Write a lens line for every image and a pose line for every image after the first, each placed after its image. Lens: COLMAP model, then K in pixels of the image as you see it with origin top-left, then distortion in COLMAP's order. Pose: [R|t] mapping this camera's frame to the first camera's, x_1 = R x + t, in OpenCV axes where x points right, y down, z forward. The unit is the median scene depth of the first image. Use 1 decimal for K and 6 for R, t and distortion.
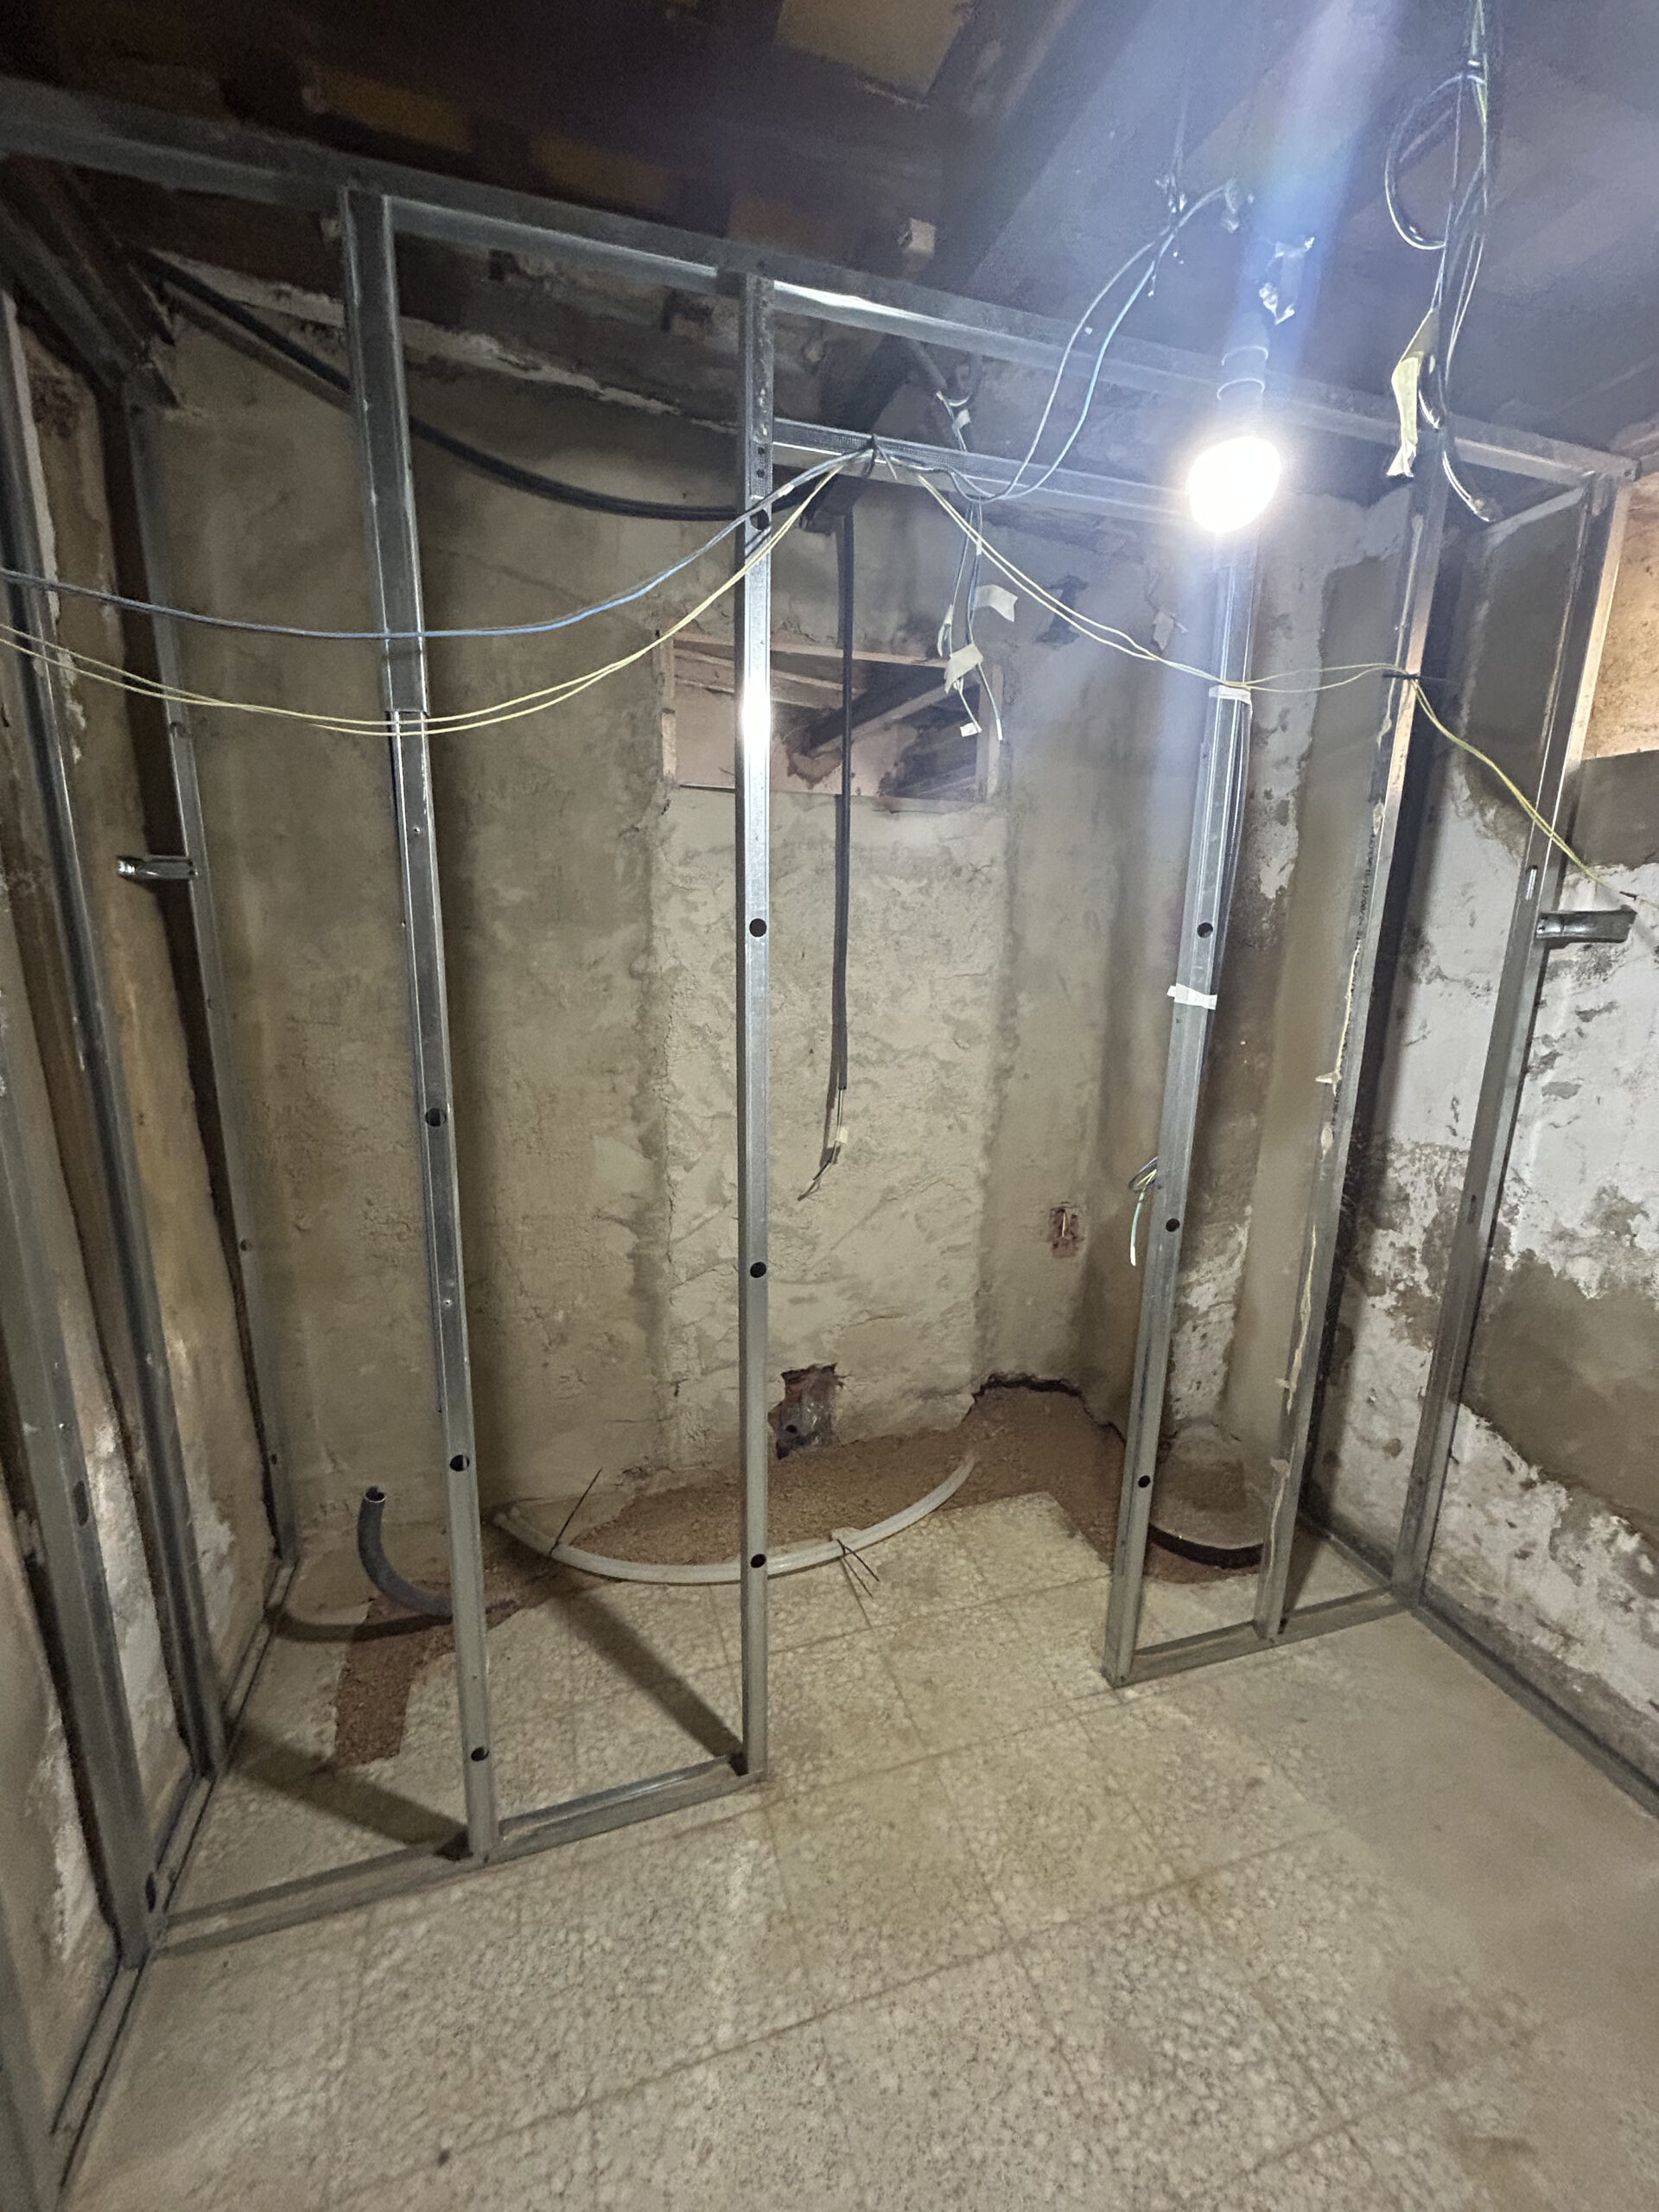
lens RADIAL K [[889.8, 0, 832.3], [0, 889.8, 1104.5], [0, 0, 1]] dist [-0.000960, 0.000760]
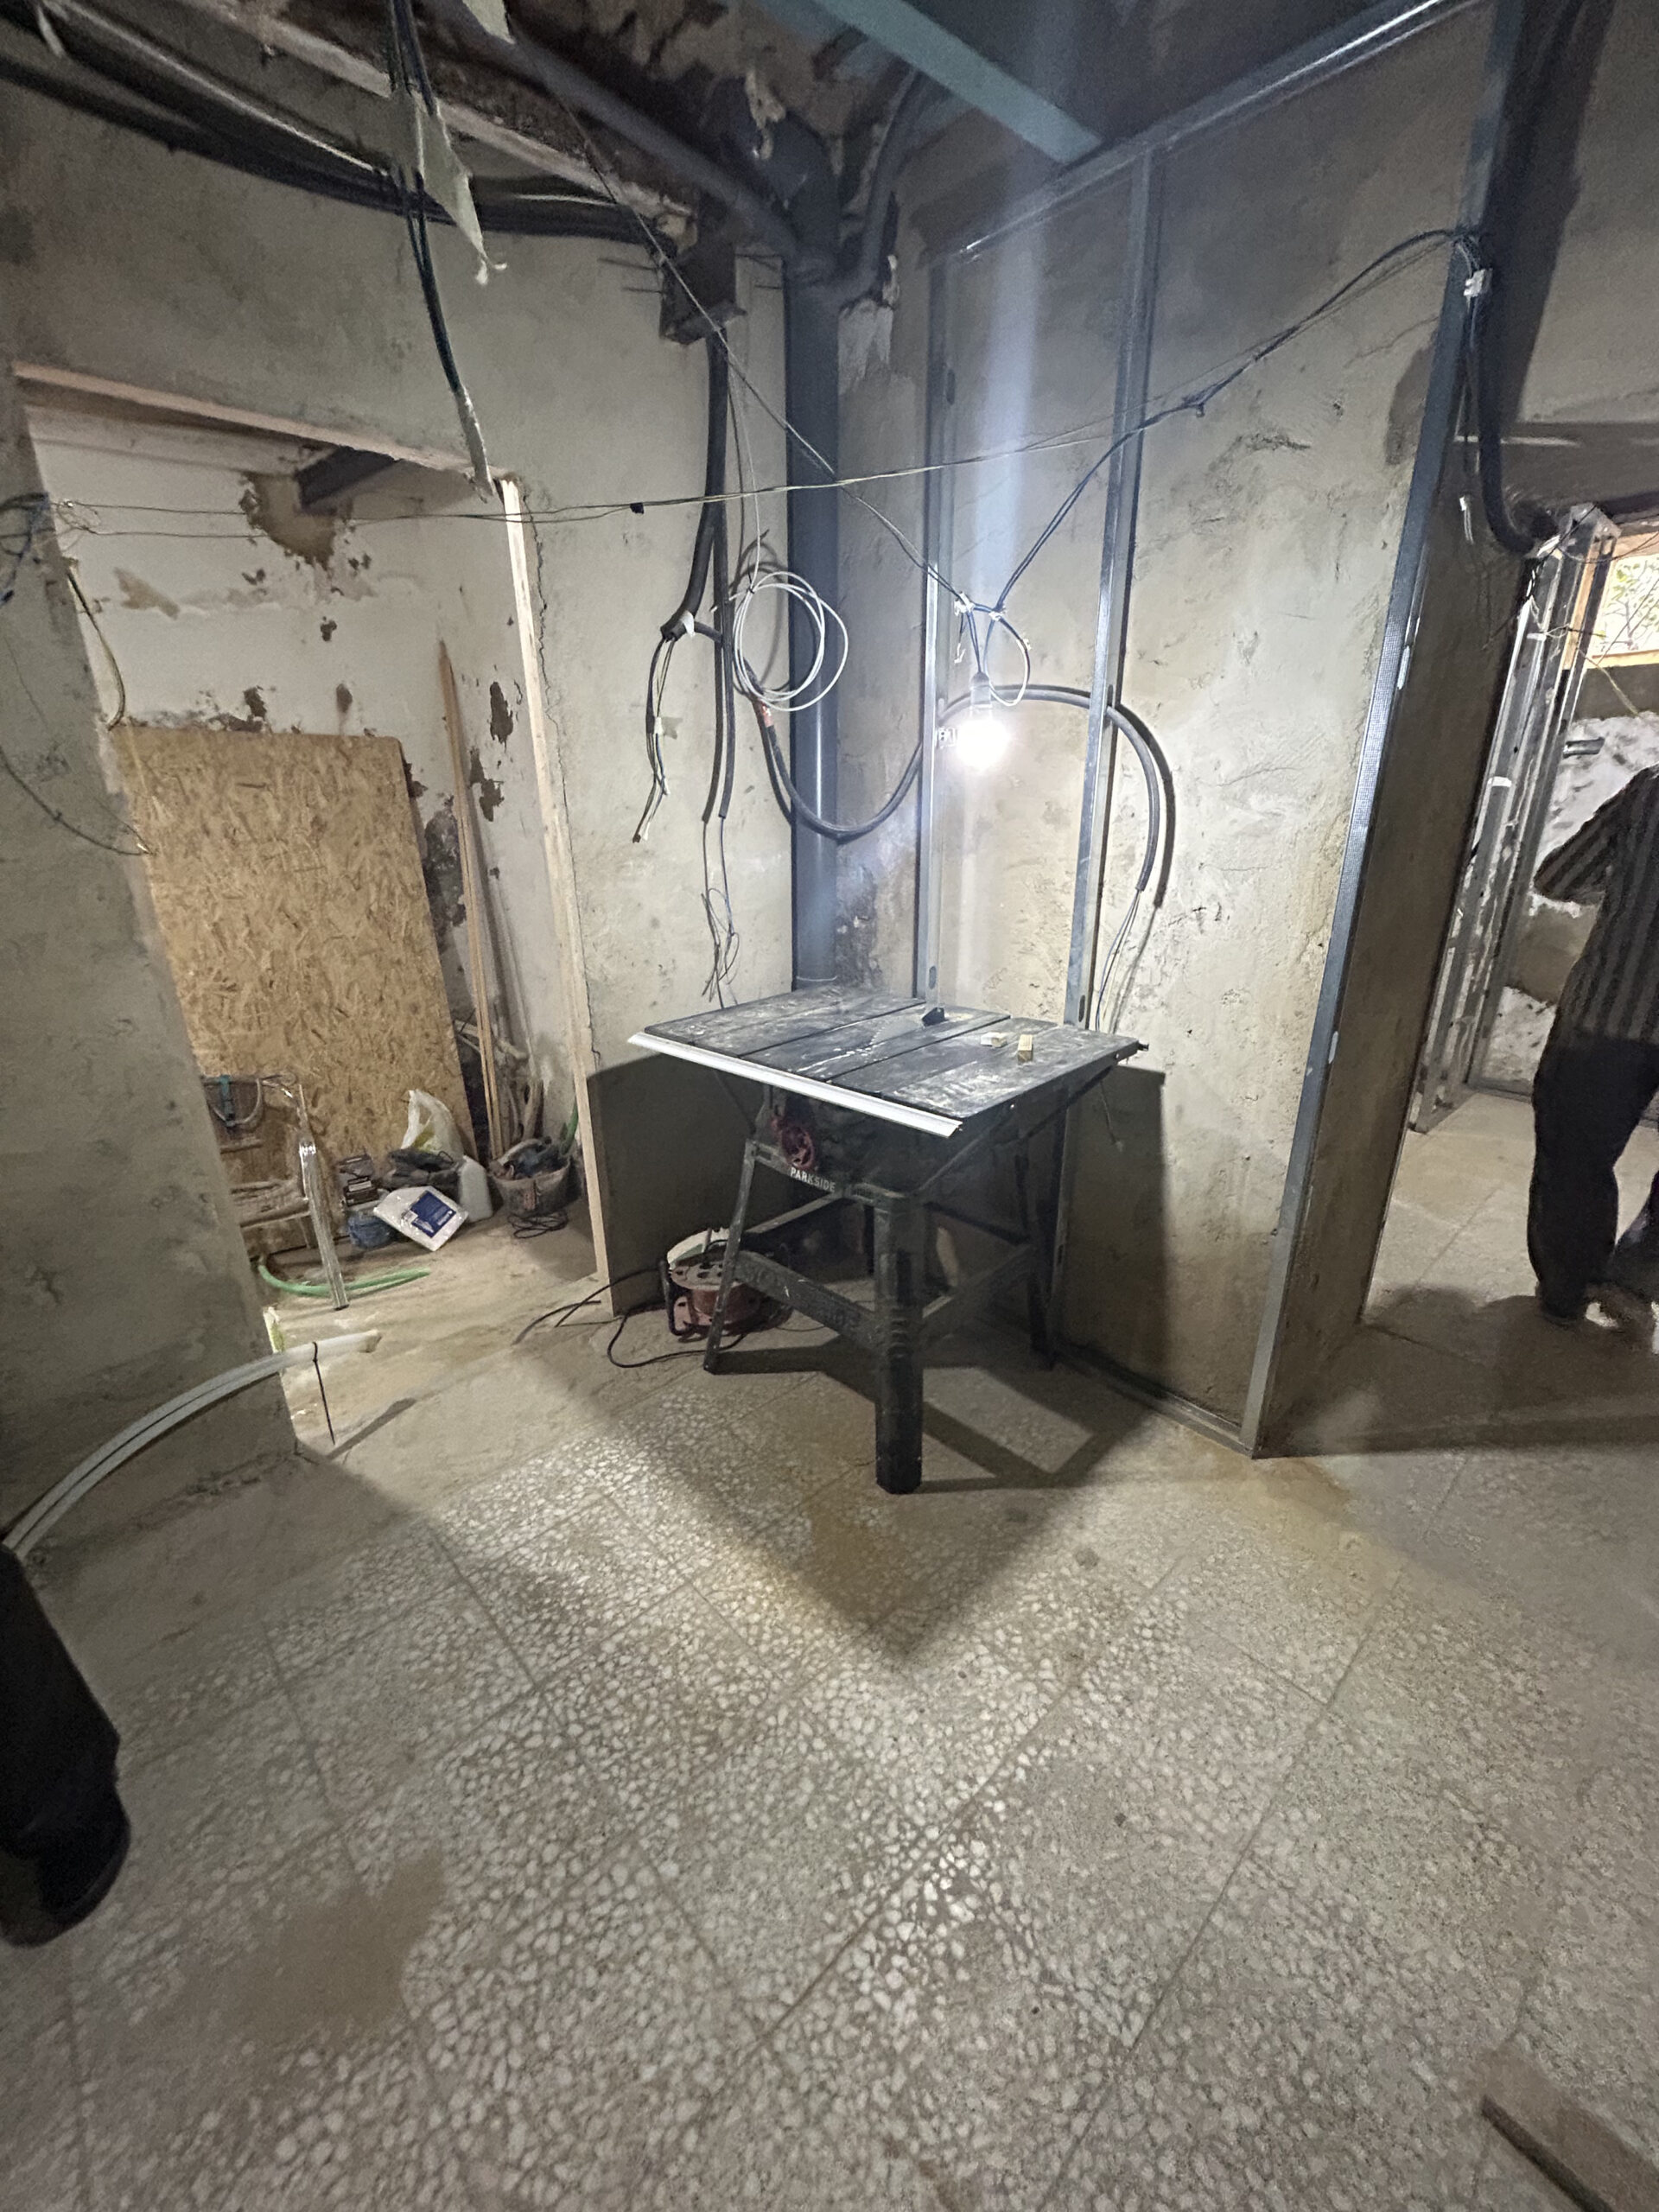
lens RADIAL K [[889.8, 0, 834.1], [0, 889.8, 1107.6], [0, 0, 1]] dist [-0.000960, 0.000760]
pose [[0.906306, -0.170690, 0.386619, -1.740203], [0.117373, 0.980482, 0.157732, 0.106380], [-0.405996, -0.097575, 0.908651, -0.332964]]
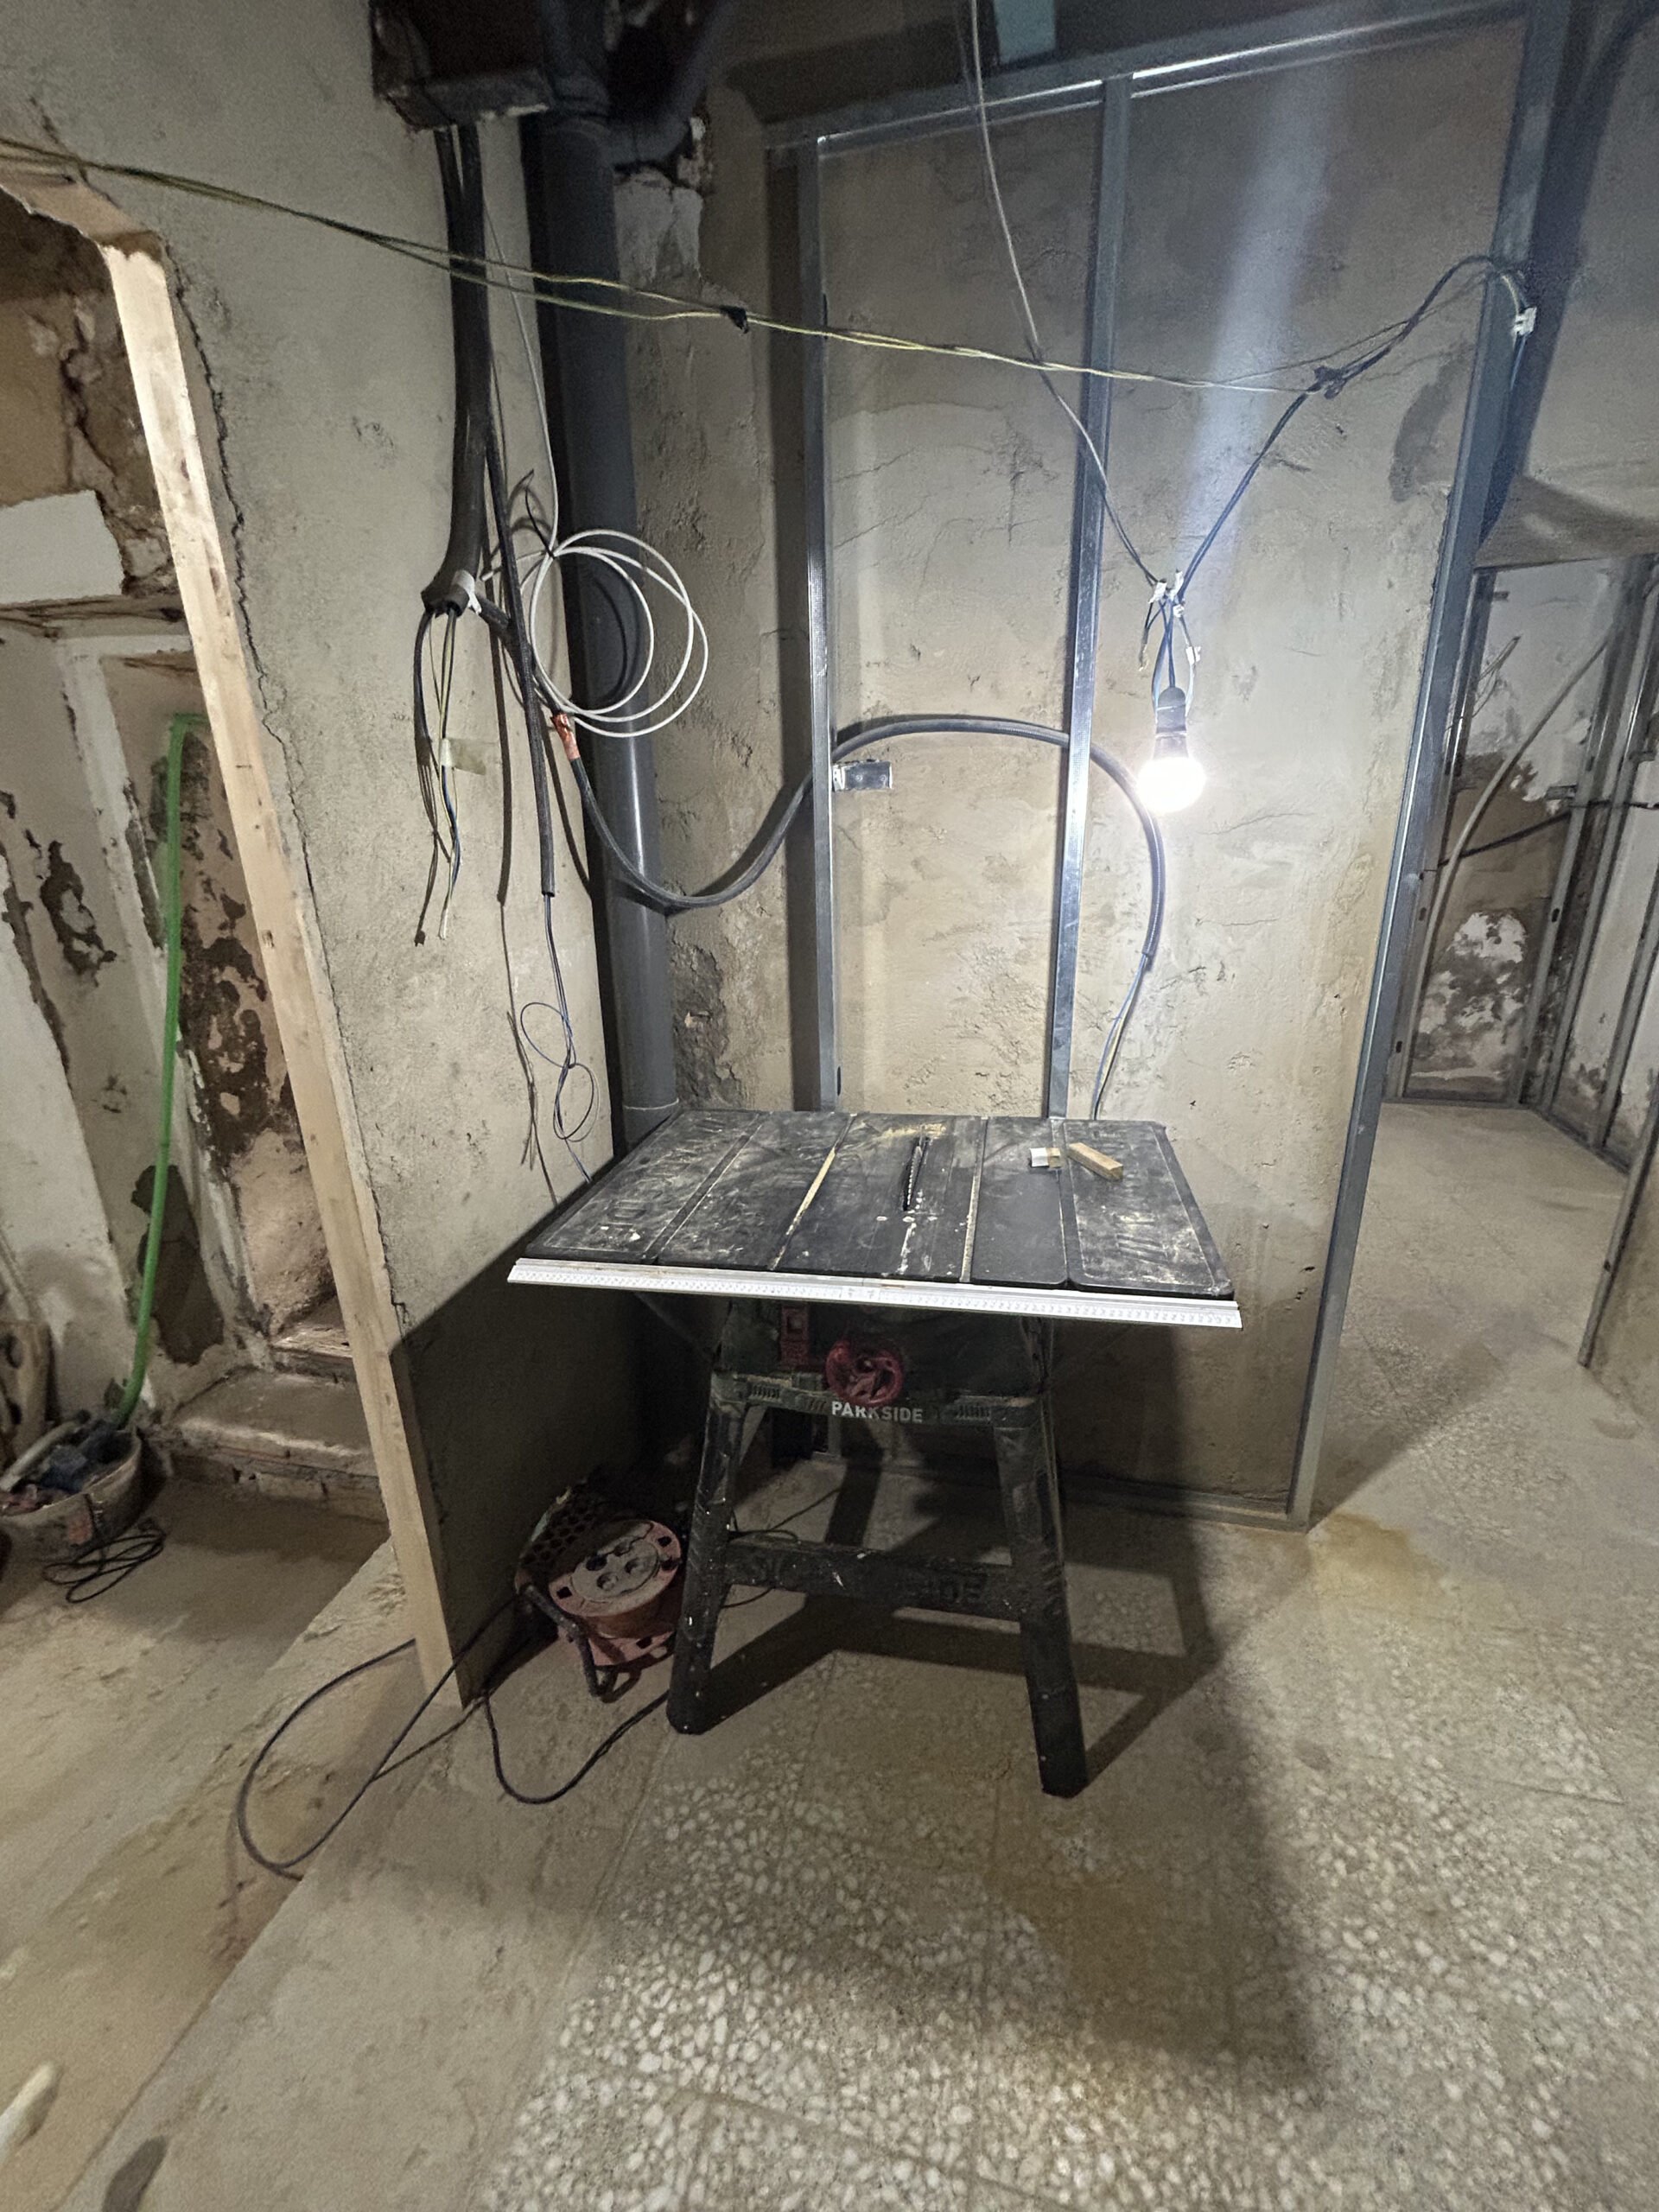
lens RADIAL K [[889.8, 0, 833.3], [0, 889.8, 1107.4], [0, 0, 1]] dist [-0.000960, 0.000760]
pose [[0.527582, -0.291724, 0.797843, -1.898092], [0.215821, 0.954401, 0.206253, -0.044486], [-0.821631, 0.063376, 0.566485, 0.260472]]
